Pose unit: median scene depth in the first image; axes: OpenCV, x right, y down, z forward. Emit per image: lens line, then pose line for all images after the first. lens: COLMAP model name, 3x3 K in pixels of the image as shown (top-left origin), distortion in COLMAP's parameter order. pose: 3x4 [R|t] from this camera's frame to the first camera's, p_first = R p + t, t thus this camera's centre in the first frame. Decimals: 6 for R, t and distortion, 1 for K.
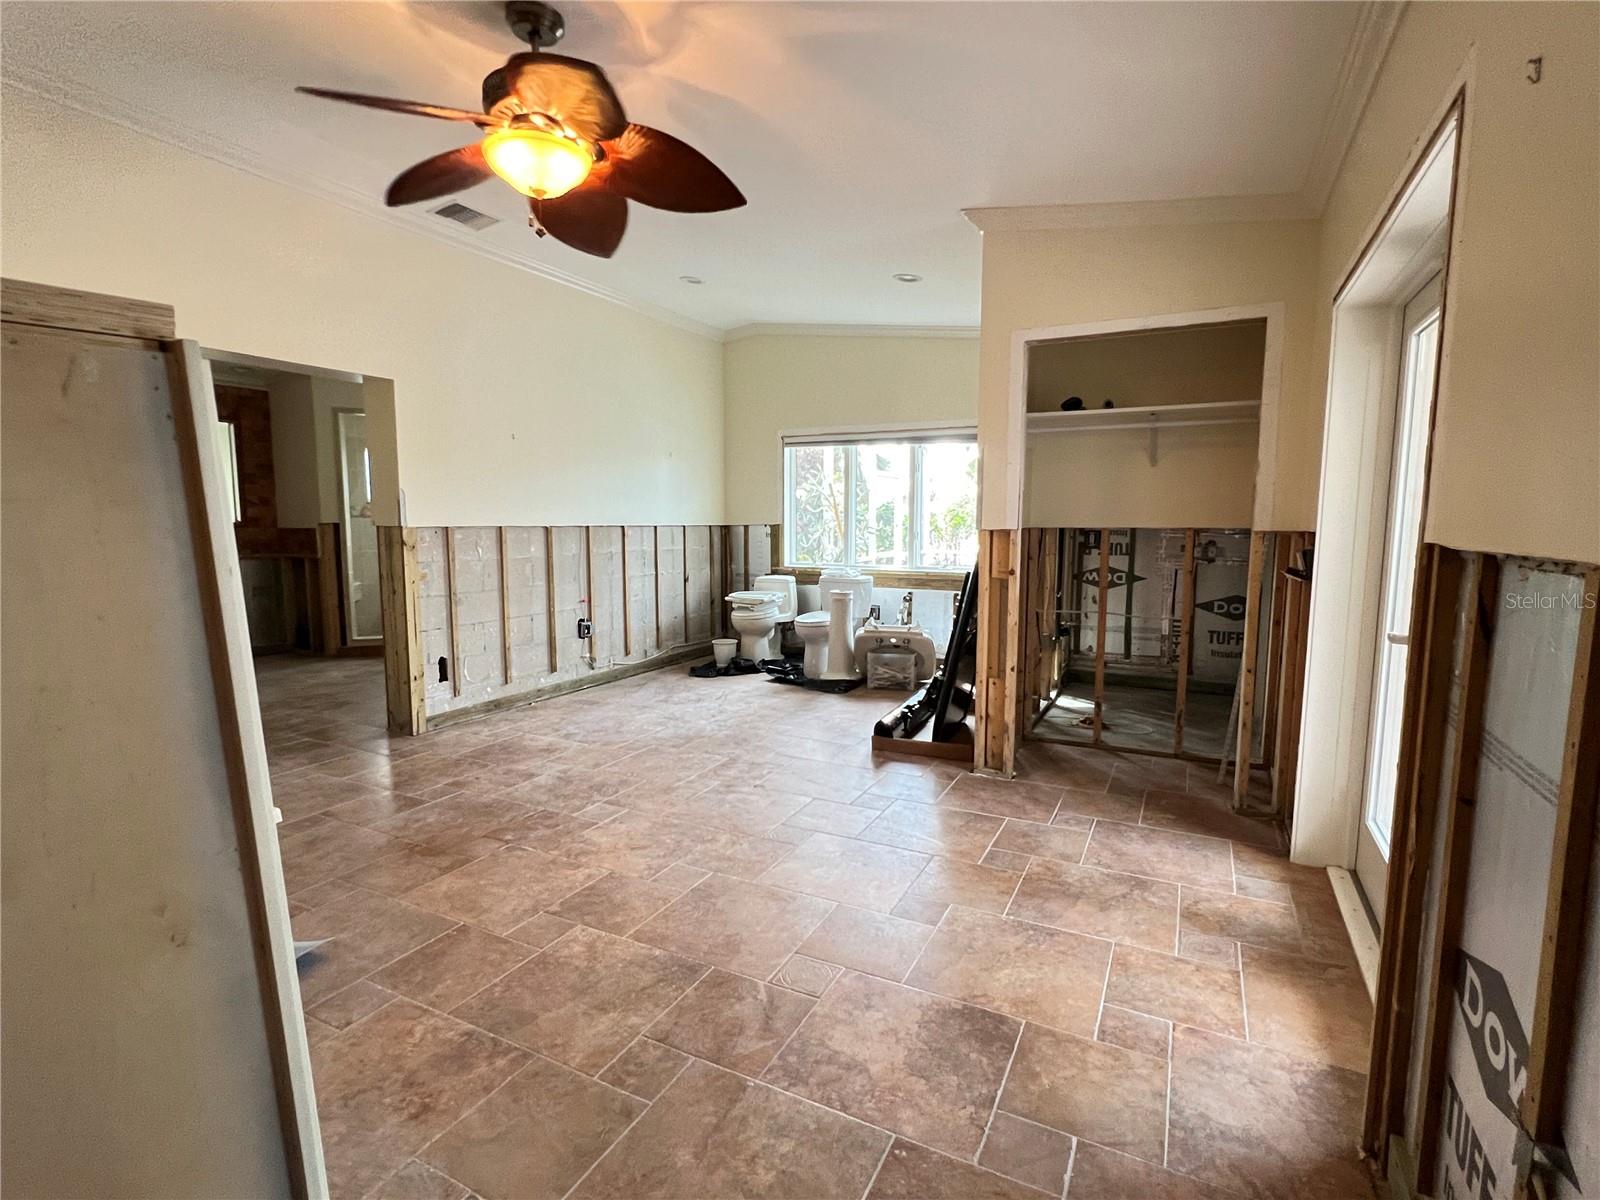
lens RADIAL K [[776.8, 0, 796.1], [0, 776.8, 604.6], [0, 0, 1]] dist [-0.007231, 0.002157]
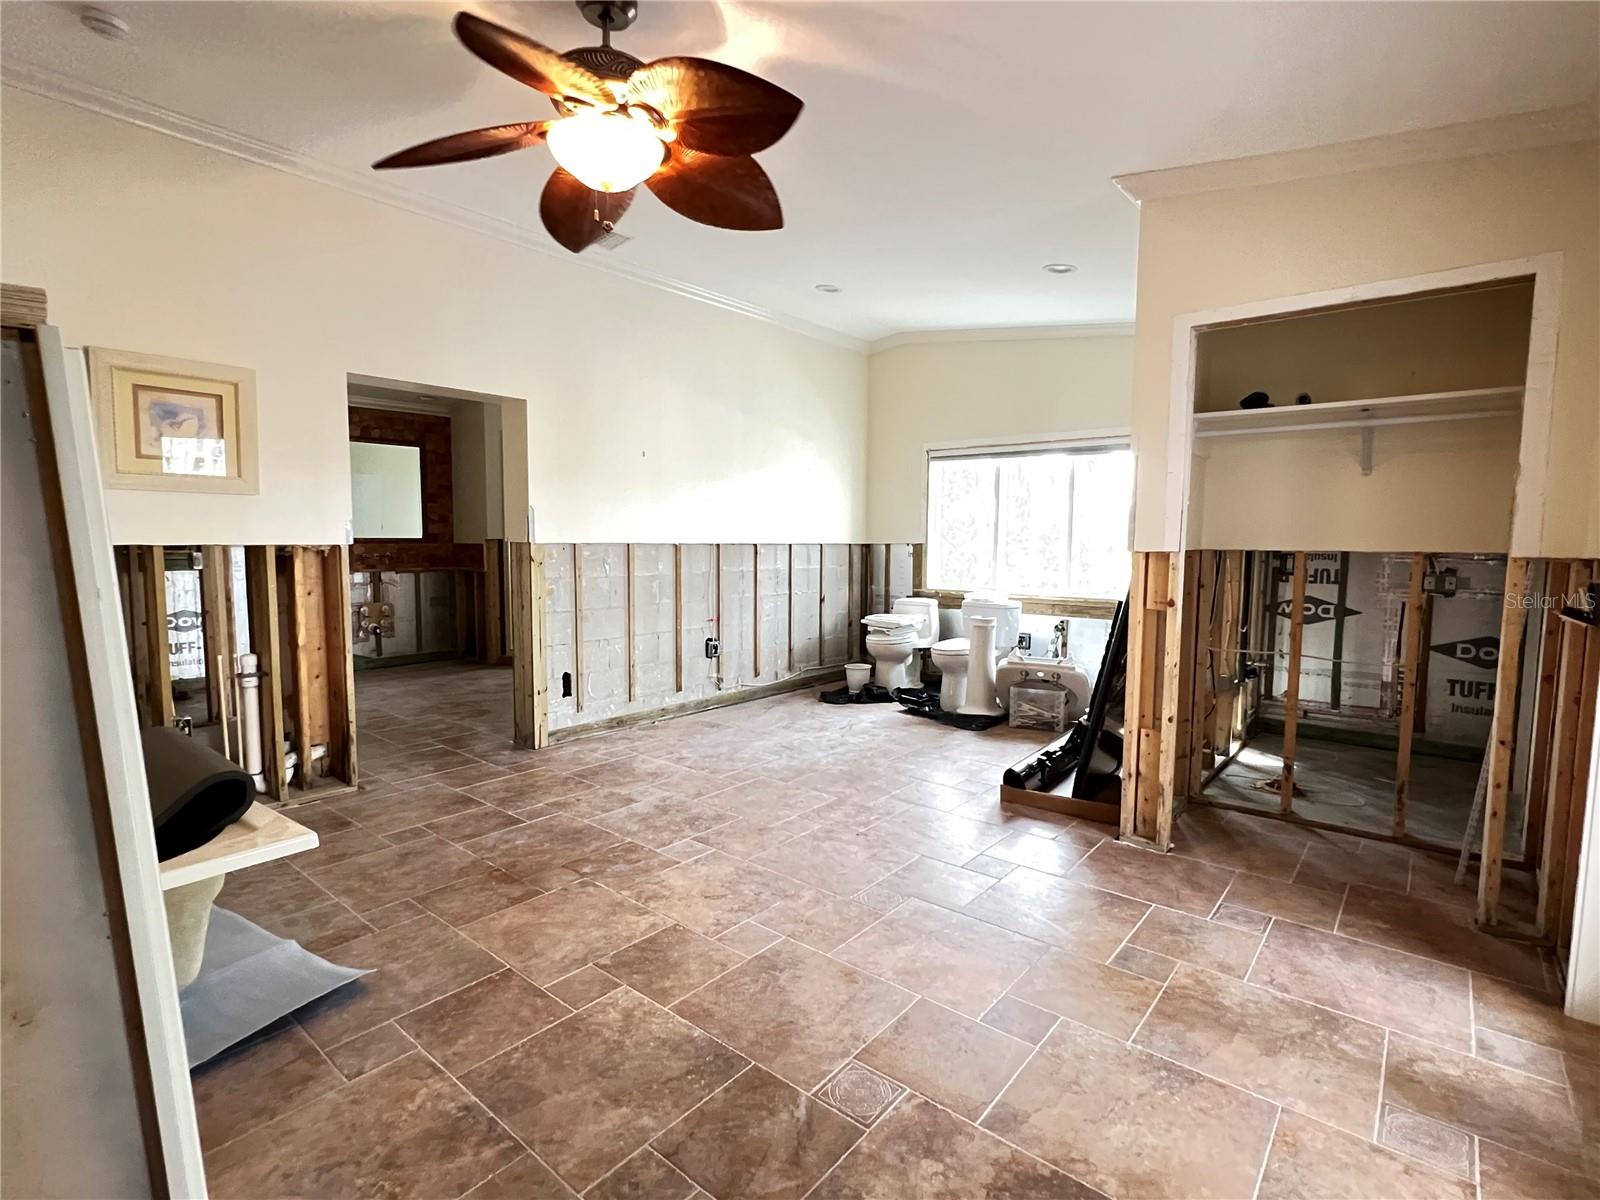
lens RADIAL K [[776.8, 0, 794.7], [0, 776.8, 603.3], [0, 0, 1]] dist [-0.007231, 0.002157]
pose [[0.975475, 0.024376, -0.218758, 0.065454], [-0.029948, 0.999305, -0.022190, -0.010810], [0.218065, 0.028197, 0.975527, 0.099308]]
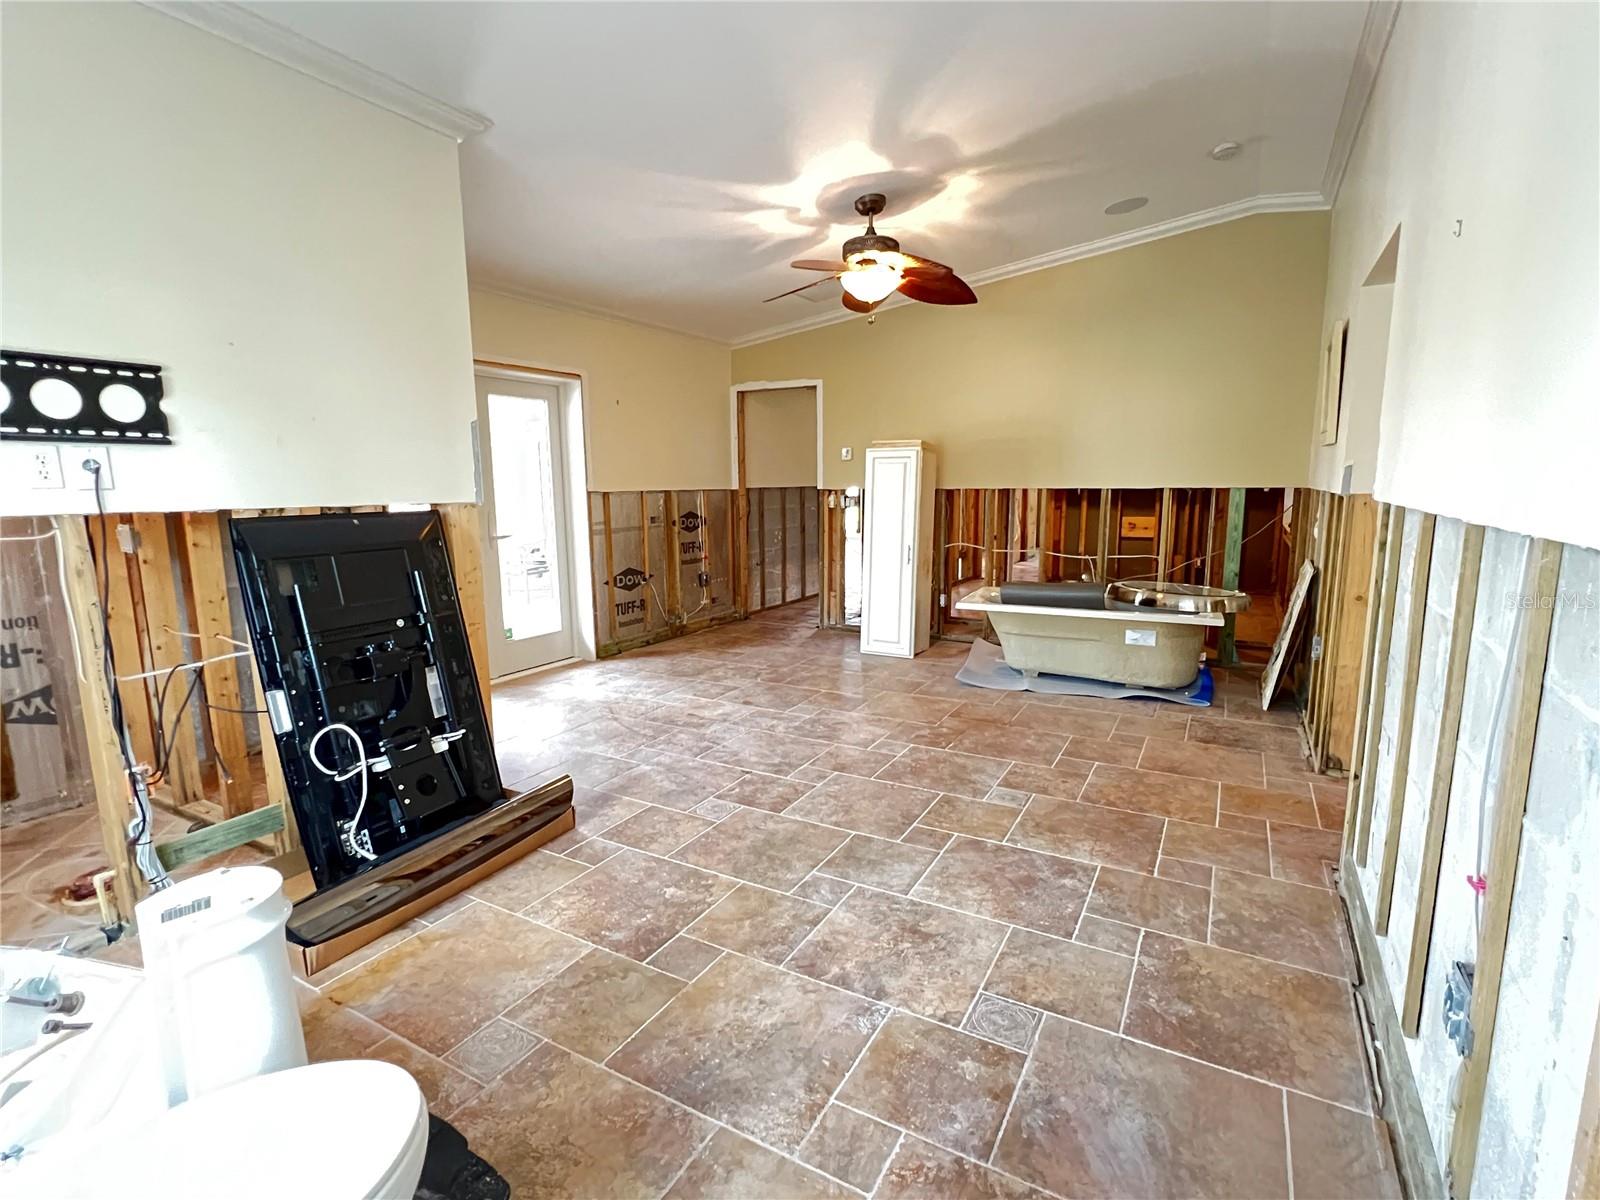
lens RADIAL K [[776.8, 0, 802.9], [0, 776.8, 603.3], [0, 0, 1]] dist [-0.007231, 0.002157]
pose [[-0.999488, 0.004166, 0.031723, -0.145645], [0.012518, 0.963371, 0.267881, -0.215281], [-0.029445, 0.268141, -0.962929, 1.841849]]
